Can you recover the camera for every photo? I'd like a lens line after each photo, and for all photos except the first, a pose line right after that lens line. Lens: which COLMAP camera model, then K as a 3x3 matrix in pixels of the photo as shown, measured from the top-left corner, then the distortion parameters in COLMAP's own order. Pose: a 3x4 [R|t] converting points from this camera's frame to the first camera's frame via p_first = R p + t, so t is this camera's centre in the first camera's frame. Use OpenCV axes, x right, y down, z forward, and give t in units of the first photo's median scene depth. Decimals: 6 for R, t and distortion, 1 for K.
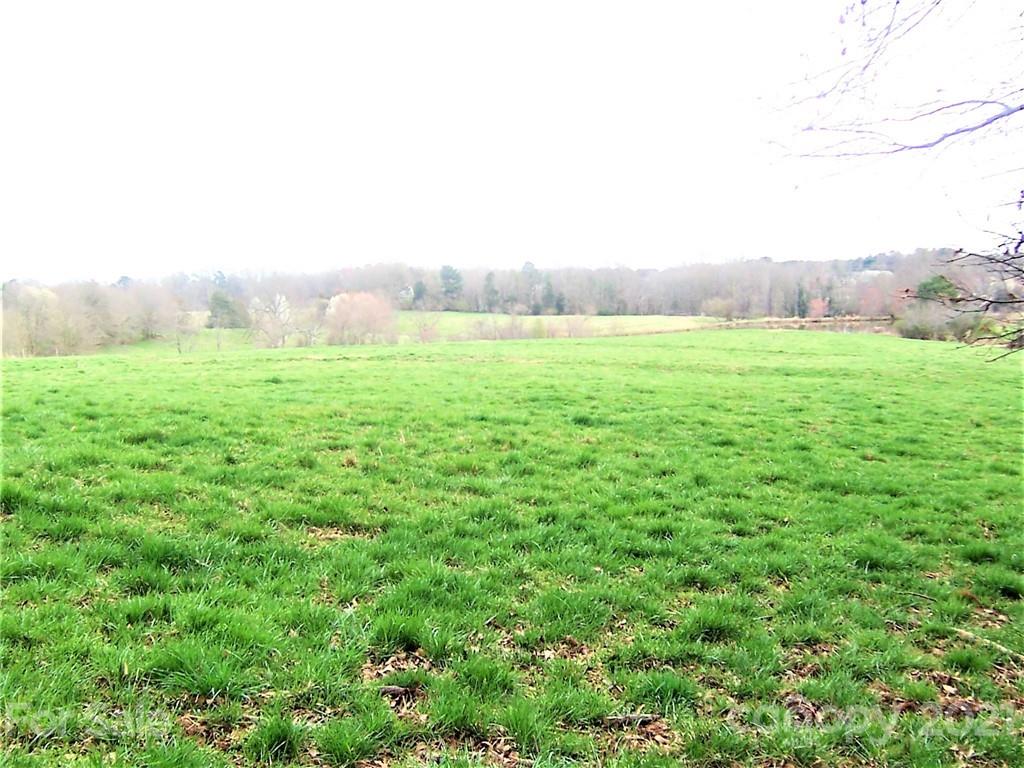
lens RADIAL K [[1147.6, 0, 512.0], [0, 1147.6, 384.0], [0, 0, 1]] dist [-0.004988, -0.019374]
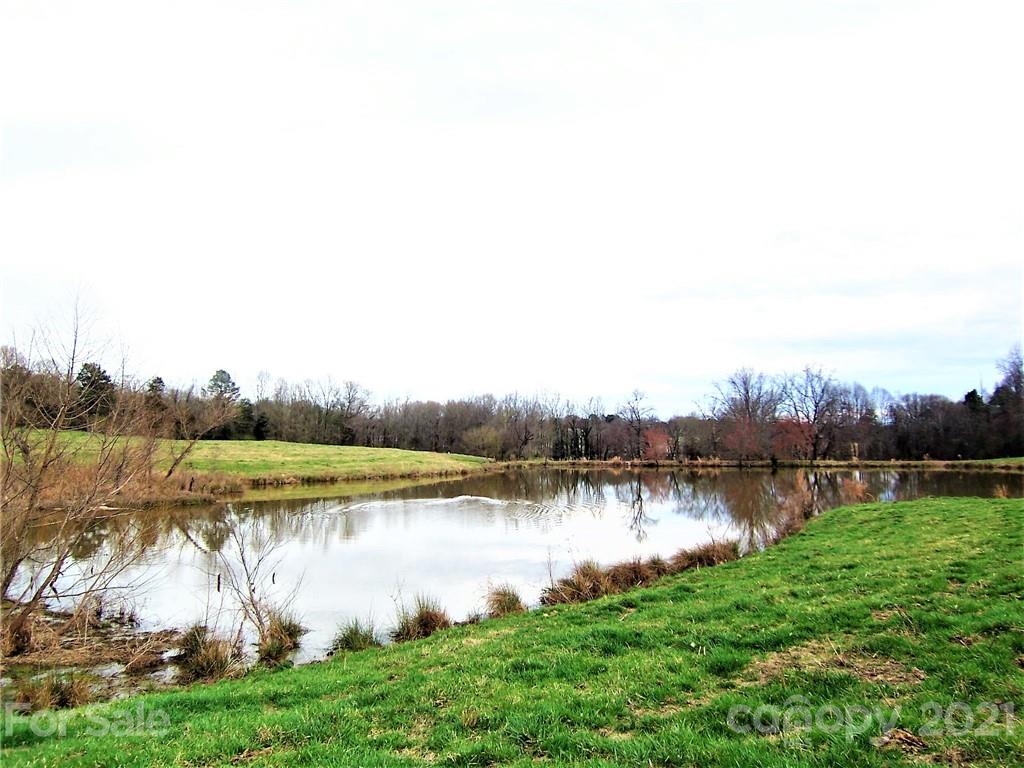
lens RADIAL K [[703.7, 0, 512.0], [0, 703.7, 384.0], [0, 0, 1]] dist [-0.003371, -0.060068]
pose [[0.954926, 0.069313, 0.288638, 0.072282], [-0.019682, 0.985002, -0.171418, -0.029194], [-0.296191, 0.158011, 0.941968, 0.616547]]
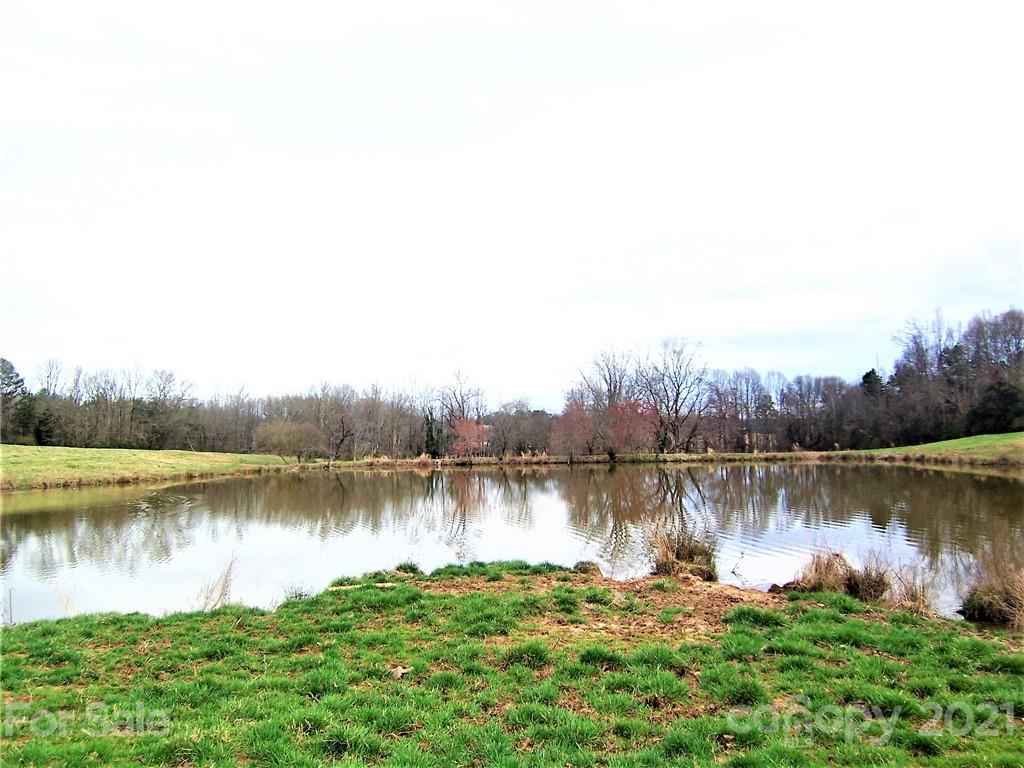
lens RADIAL K [[703.7, 0, 512.0], [0, 703.7, 384.0], [0, 0, 1]] dist [-0.003371, -0.060068]
pose [[0.931191, 0.056391, 0.360143, 0.163426], [0.006035, 0.985443, -0.169902, -0.034882], [-0.364481, 0.160384, 0.917295, 0.668897]]
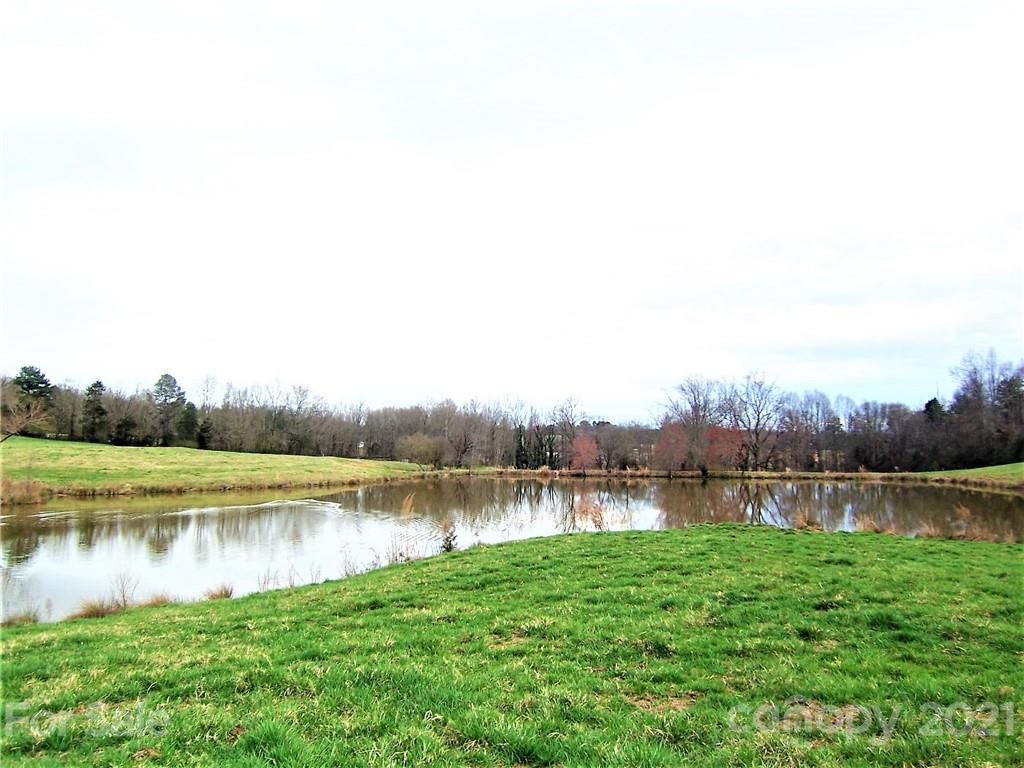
lens RADIAL K [[703.7, 0, 512.0], [0, 703.7, 384.0], [0, 0, 1]] dist [-0.003371, -0.060068]
pose [[0.956468, 0.076442, 0.281650, 0.116133], [-0.025656, 0.983374, -0.179770, -0.032494], [-0.290709, 0.164719, 0.942526, 0.617423]]
